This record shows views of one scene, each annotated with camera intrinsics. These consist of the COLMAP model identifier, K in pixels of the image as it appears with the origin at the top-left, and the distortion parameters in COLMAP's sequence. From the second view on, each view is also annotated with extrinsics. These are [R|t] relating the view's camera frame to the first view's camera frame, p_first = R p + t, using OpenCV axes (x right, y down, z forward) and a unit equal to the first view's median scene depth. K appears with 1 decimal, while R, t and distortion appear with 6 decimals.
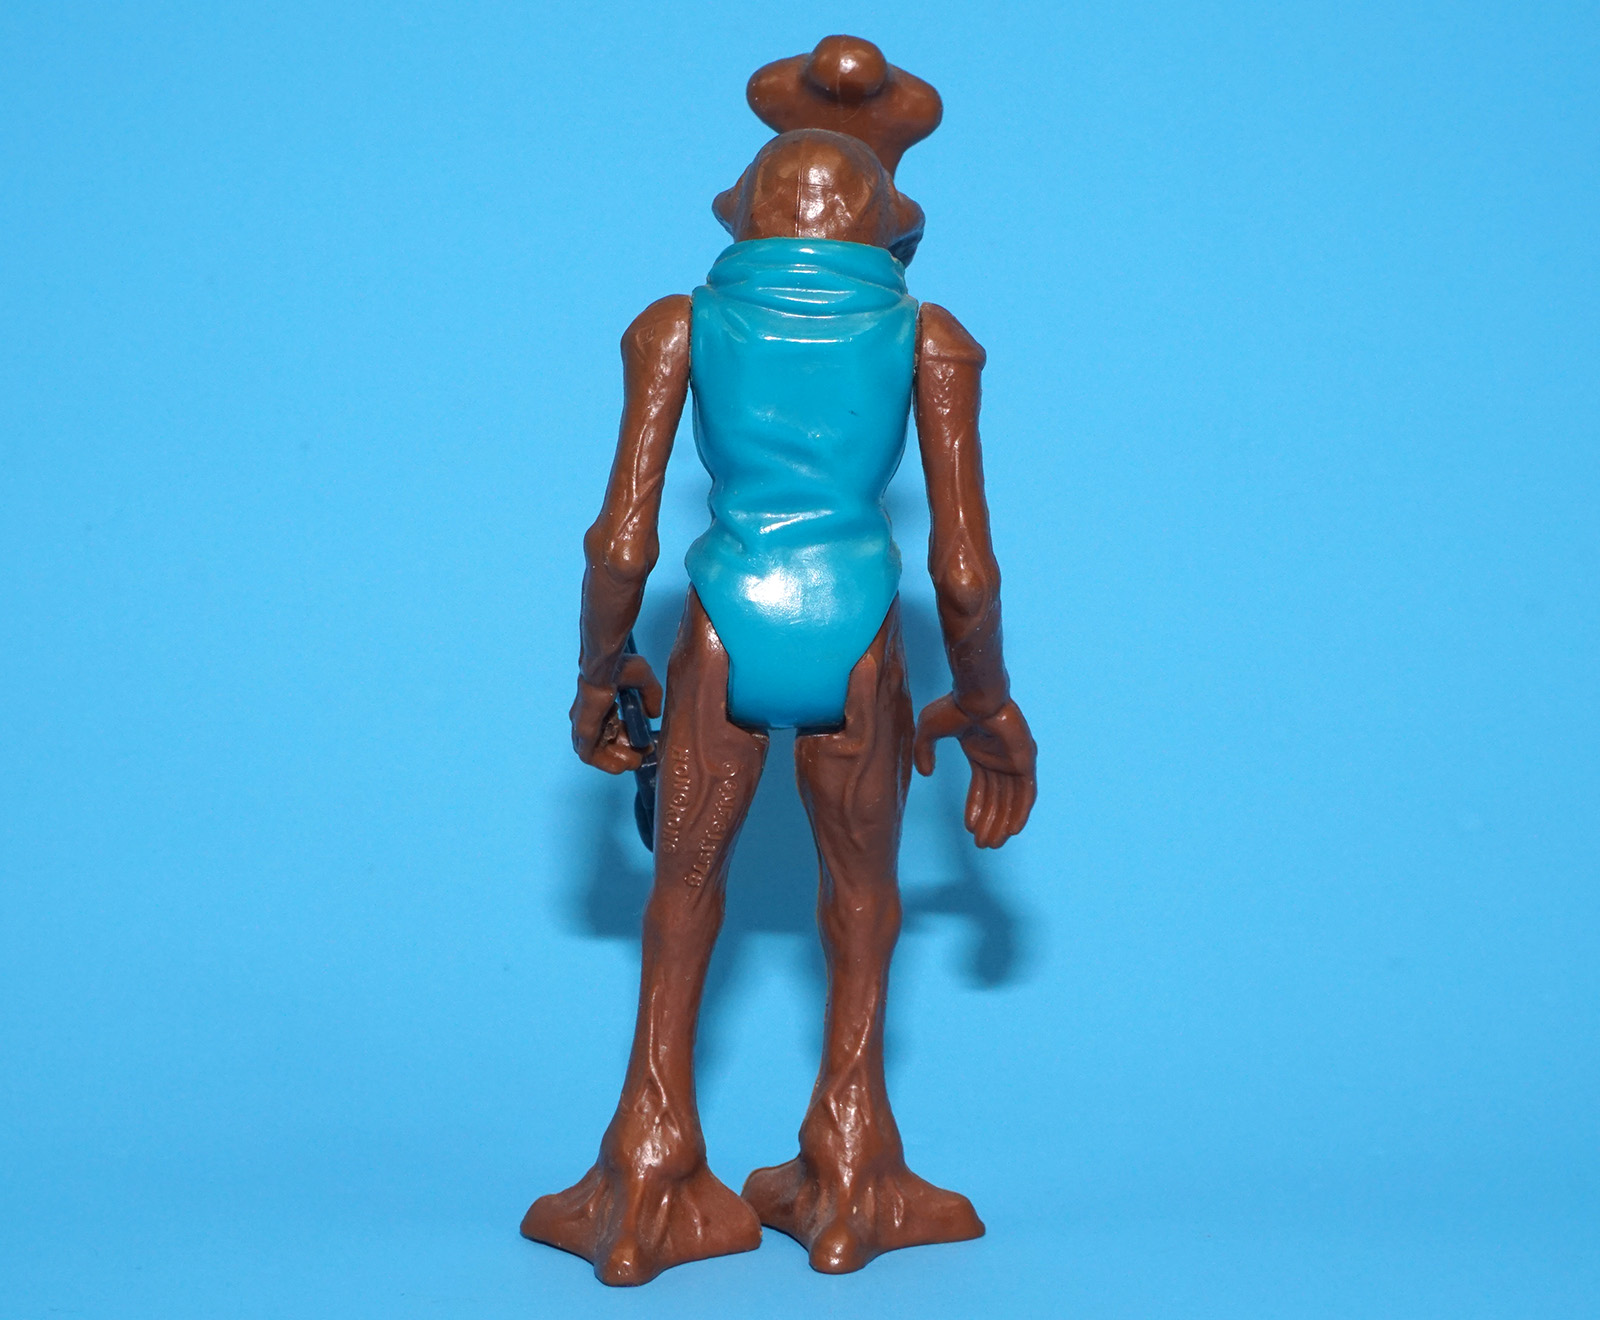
lens RADIAL K [[3790.3, 0, 799.0], [0, 3790.3, 656.9], [0, 0, 1]] dist [-0.019872, 0.000000]
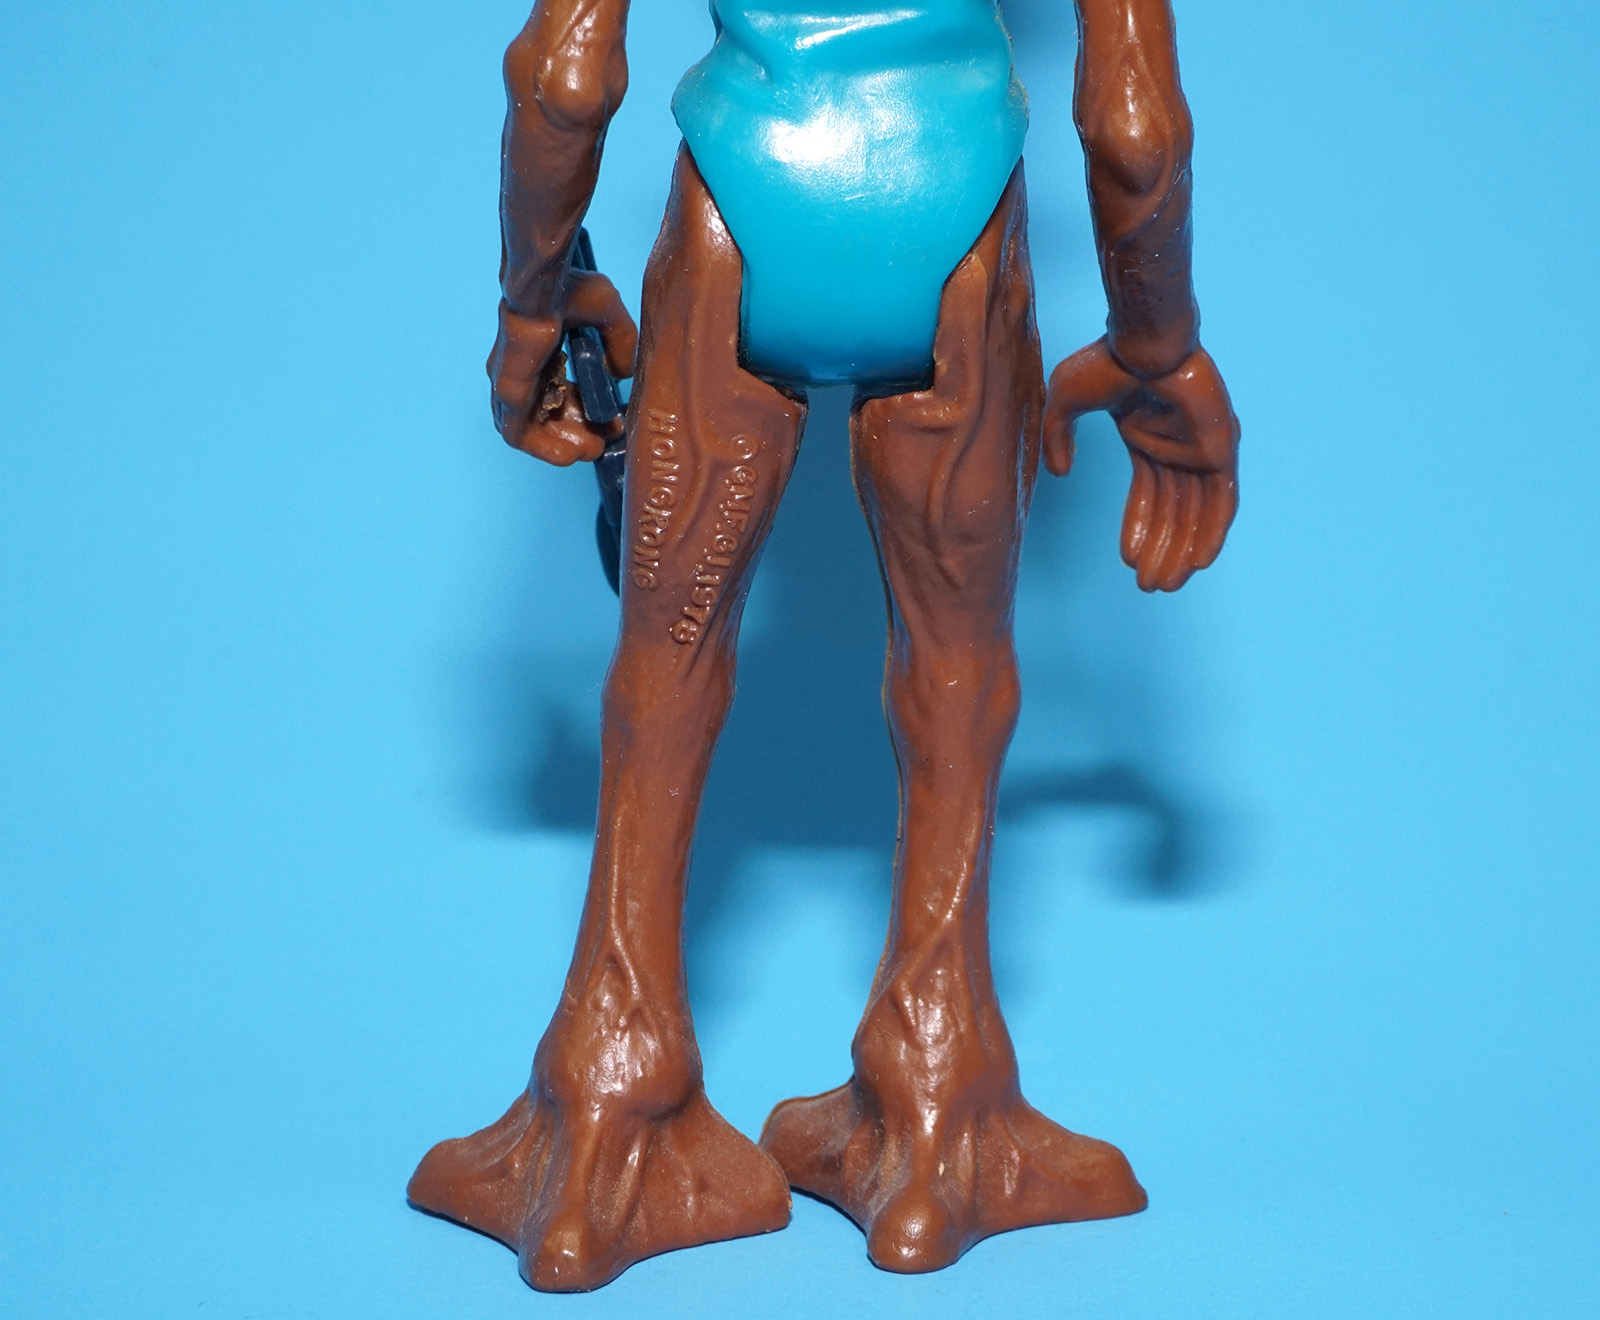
lens RADIAL K [[3790.3, 0, 800.0], [0, 3790.3, 662.5], [0, 0, 1]] dist [-0.019872, 0.000000]
pose [[0.999916, 0.007106, -0.010881, -0.002288], [-0.006828, 0.999655, 0.025364, 0.047925], [0.011058, -0.025288, 0.999619, 0.384938]]
